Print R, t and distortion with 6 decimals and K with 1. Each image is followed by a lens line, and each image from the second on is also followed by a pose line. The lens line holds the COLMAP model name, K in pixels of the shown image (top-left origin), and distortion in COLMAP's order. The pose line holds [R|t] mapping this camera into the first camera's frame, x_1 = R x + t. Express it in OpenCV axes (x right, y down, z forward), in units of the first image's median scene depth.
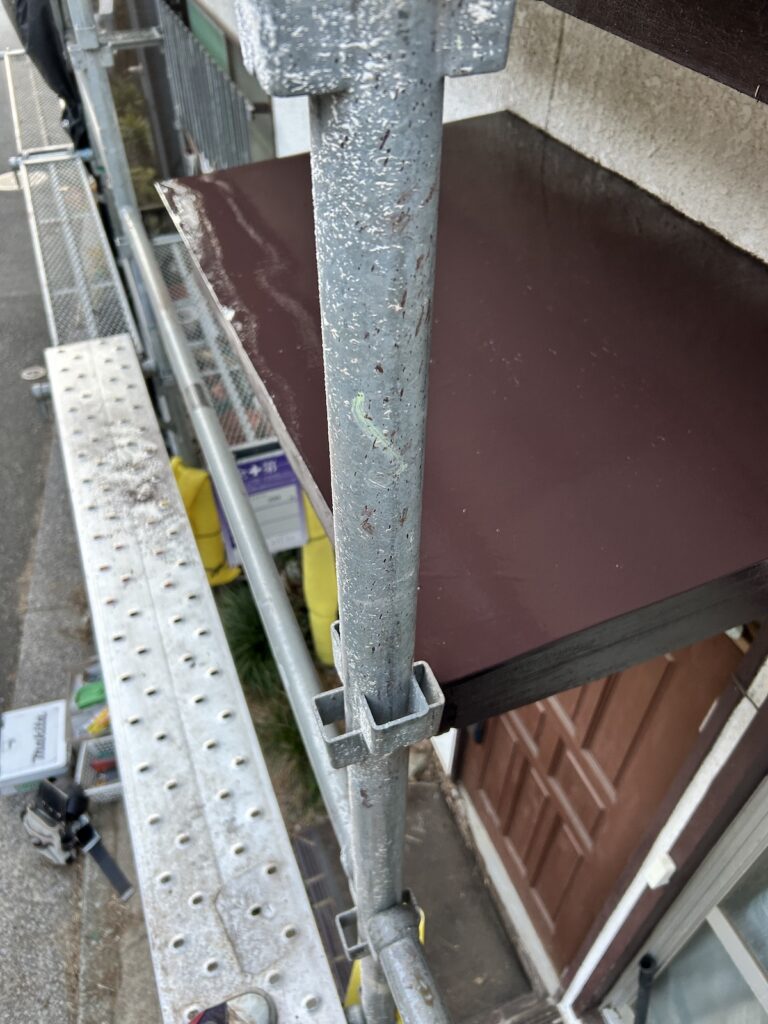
lens RADIAL K [[769.3, 0, 384.0], [0, 769.3, 512.0], [0, 0, 1]] dist [0.001203, -0.009894]
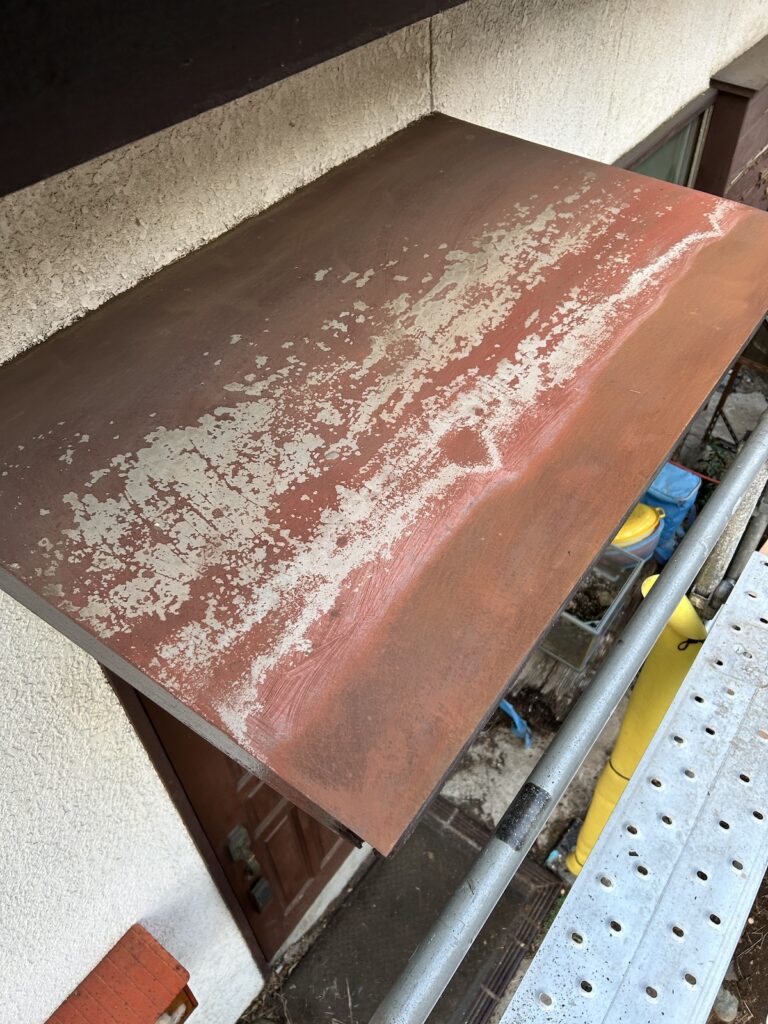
lens RADIAL K [[769.3, 0, 384.0], [0, 769.3, 512.0], [0, 0, 1]] dist [0.001203, -0.009894]
pose [[-0.519399, -0.608054, 0.600413, -0.466468], [0.623137, 0.211287, 0.753033, -0.844133], [-0.584744, 0.765263, 0.269158, 0.821373]]
